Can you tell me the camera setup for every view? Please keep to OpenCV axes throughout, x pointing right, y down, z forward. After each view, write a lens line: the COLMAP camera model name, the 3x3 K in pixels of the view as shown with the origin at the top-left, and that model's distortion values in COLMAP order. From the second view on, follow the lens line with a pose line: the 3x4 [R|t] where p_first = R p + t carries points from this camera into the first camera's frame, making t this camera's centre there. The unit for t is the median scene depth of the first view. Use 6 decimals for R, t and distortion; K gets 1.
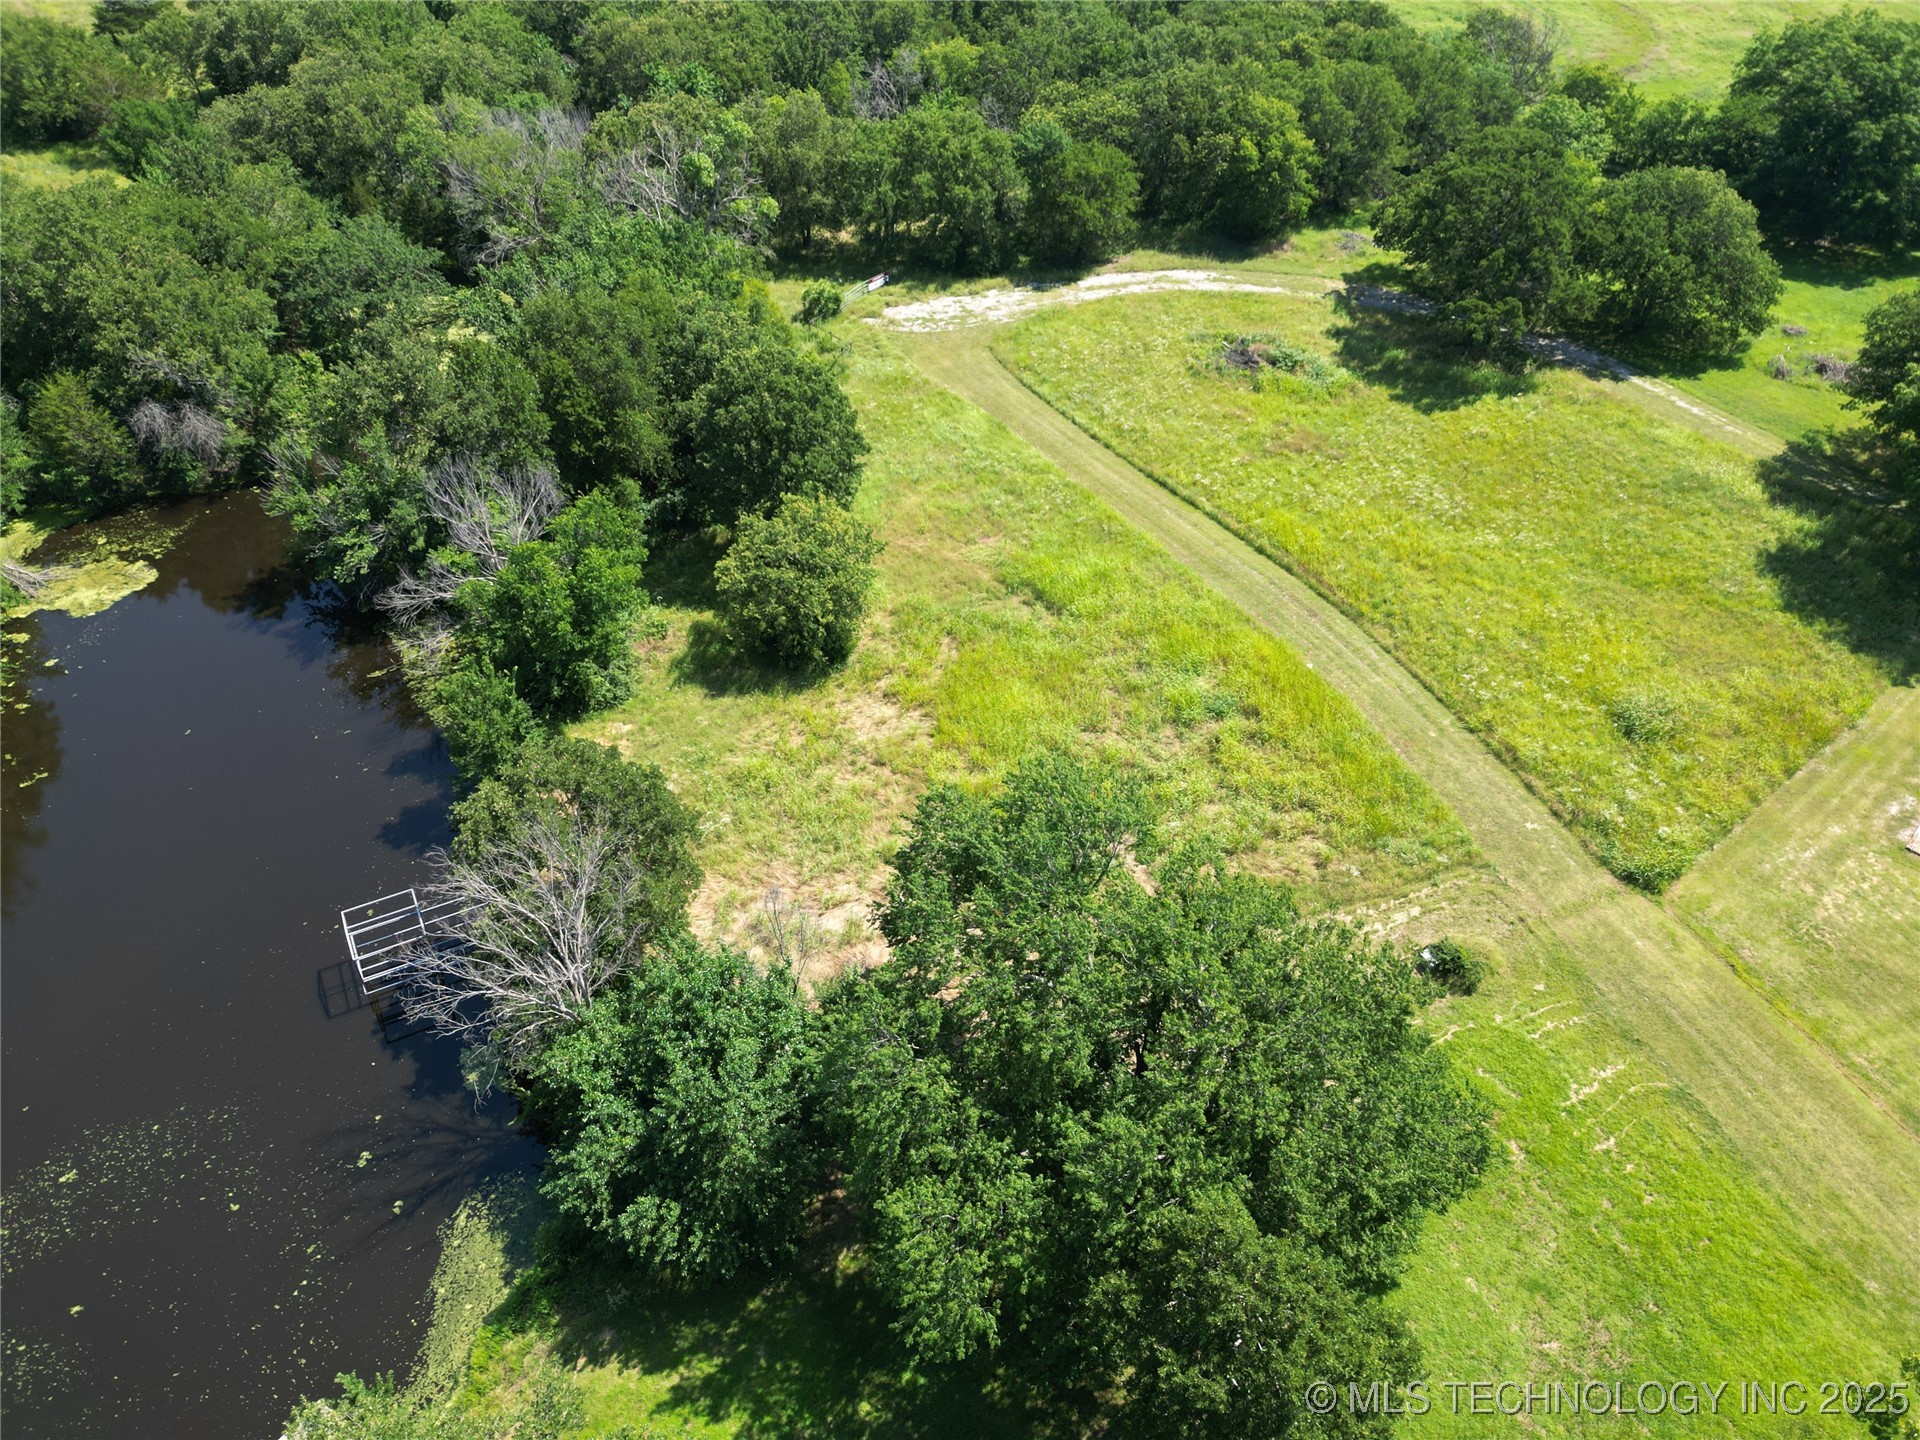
lens RADIAL K [[1344.2, 0, 953.1], [0, 1344.2, 727.6], [0, 0, 1]] dist [0.046187, -0.025628]
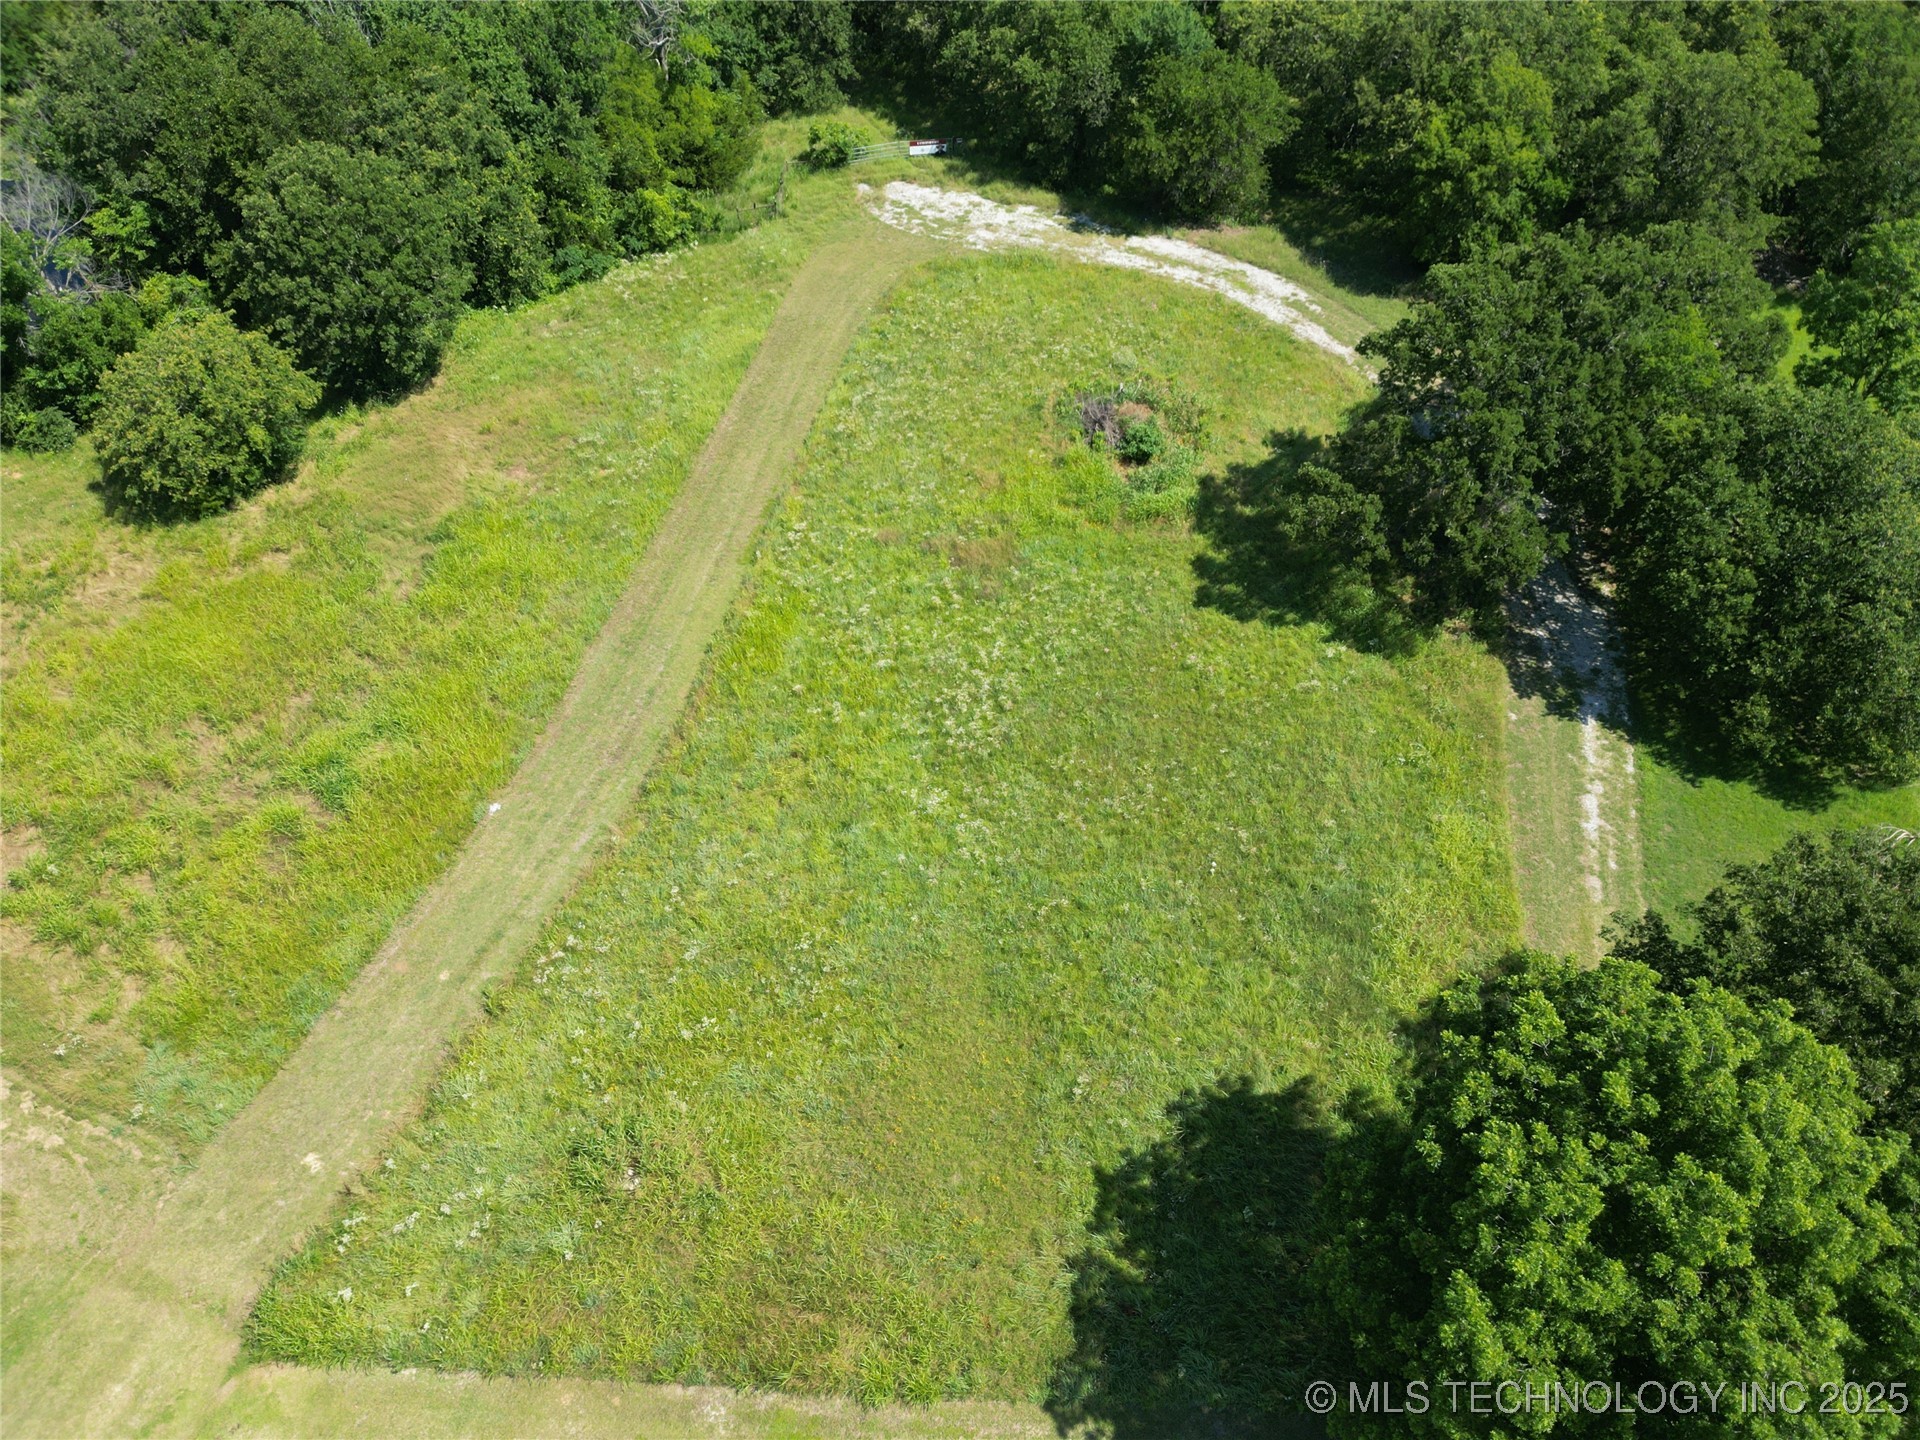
lens RADIAL K [[1344.2, 0, 953.1], [0, 1344.2, 727.6], [0, 0, 1]] dist [0.046187, -0.025628]
pose [[0.733459, 0.510448, -0.448866, 0.579983], [-0.443804, 0.859796, 0.252567, -0.290425], [0.514855, 0.013961, 0.857163, 0.389456]]
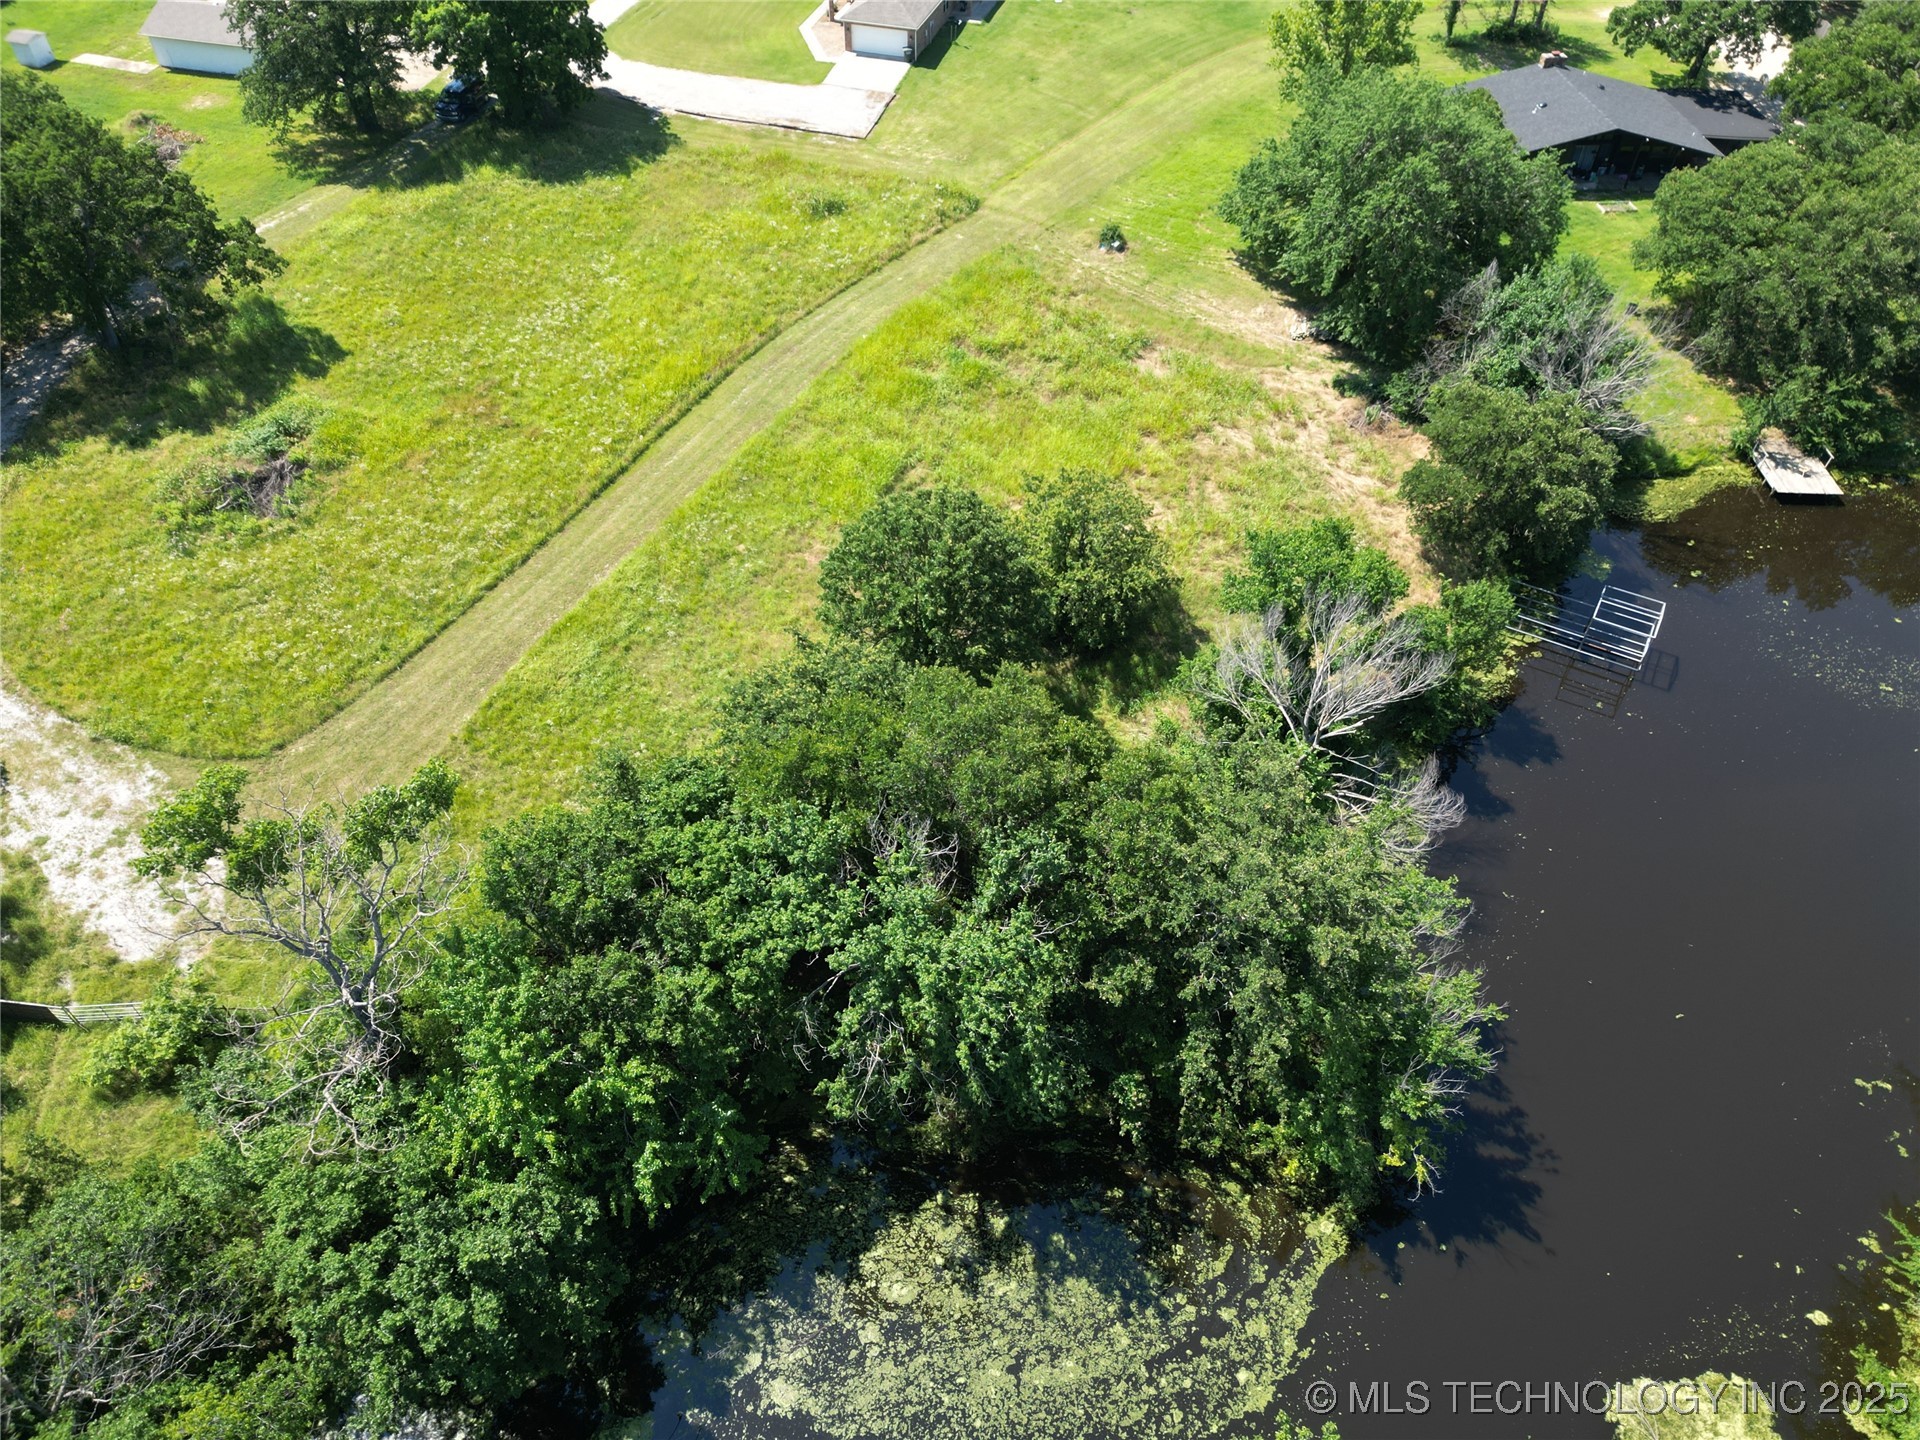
lens RADIAL K [[1440.8, 0, 920.1], [0, 1440.8, 718.8], [0, 0, 1]] dist [0.038839, -0.002112]
pose [[-0.527509, -0.607732, 0.593630, -0.534771], [0.542962, 0.296246, 0.785768, -0.691480], [-0.653396, 0.736818, 0.173702, 0.769669]]
